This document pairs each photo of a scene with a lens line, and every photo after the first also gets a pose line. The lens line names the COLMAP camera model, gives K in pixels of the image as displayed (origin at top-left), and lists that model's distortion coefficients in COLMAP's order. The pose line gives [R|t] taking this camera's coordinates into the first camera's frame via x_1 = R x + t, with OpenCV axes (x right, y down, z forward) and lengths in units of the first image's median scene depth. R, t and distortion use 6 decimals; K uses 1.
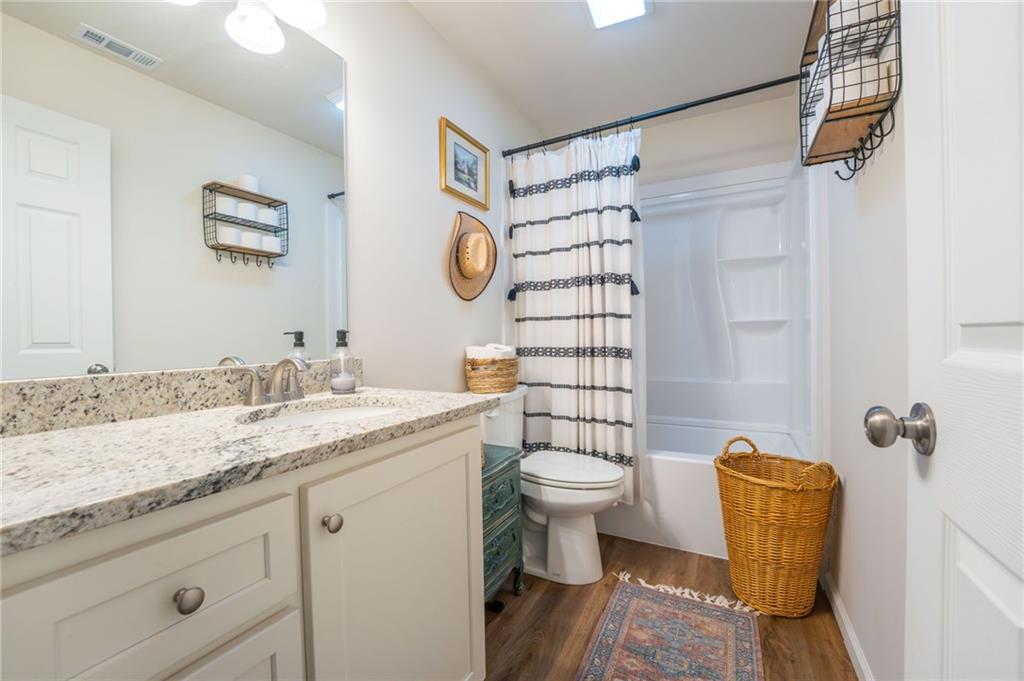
lens RADIAL K [[427.1, 0, 481.0], [0, 427.1, 339.4], [0, 0, 1]] dist [-0.033889, 0.004642]
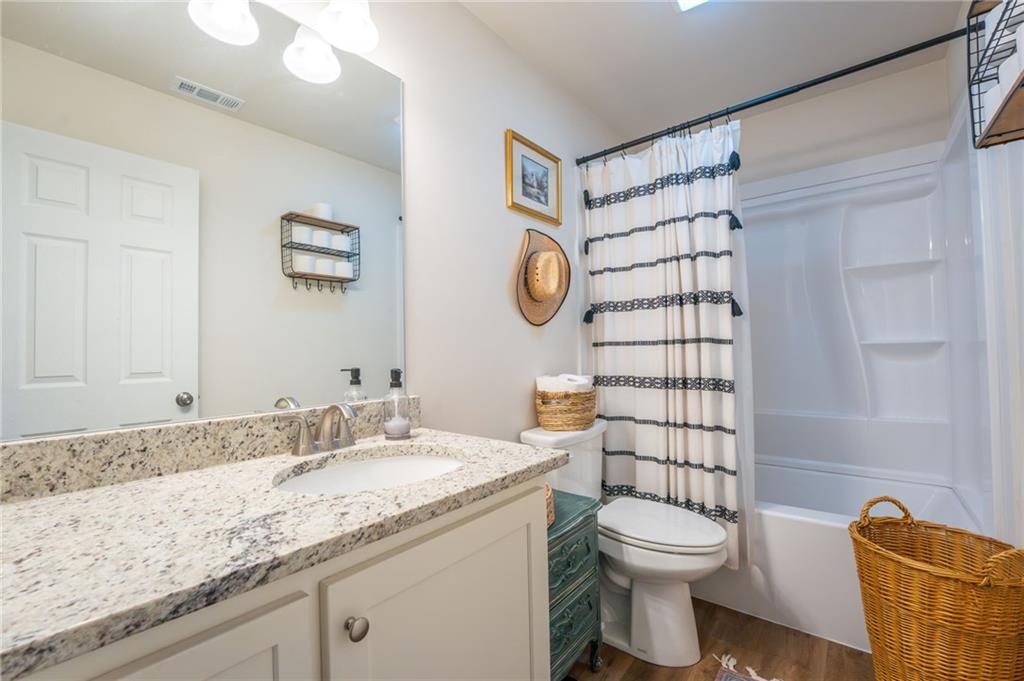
lens RADIAL K [[427.1, 0, 481.0], [0, 427.1, 339.4], [0, 0, 1]] dist [-0.033889, 0.004642]
pose [[0.982003, -0.010304, -0.188582, 0.023873], [0.006820, 0.999794, -0.019114, -0.052761], [0.188740, 0.017484, 0.981871, 0.095424]]
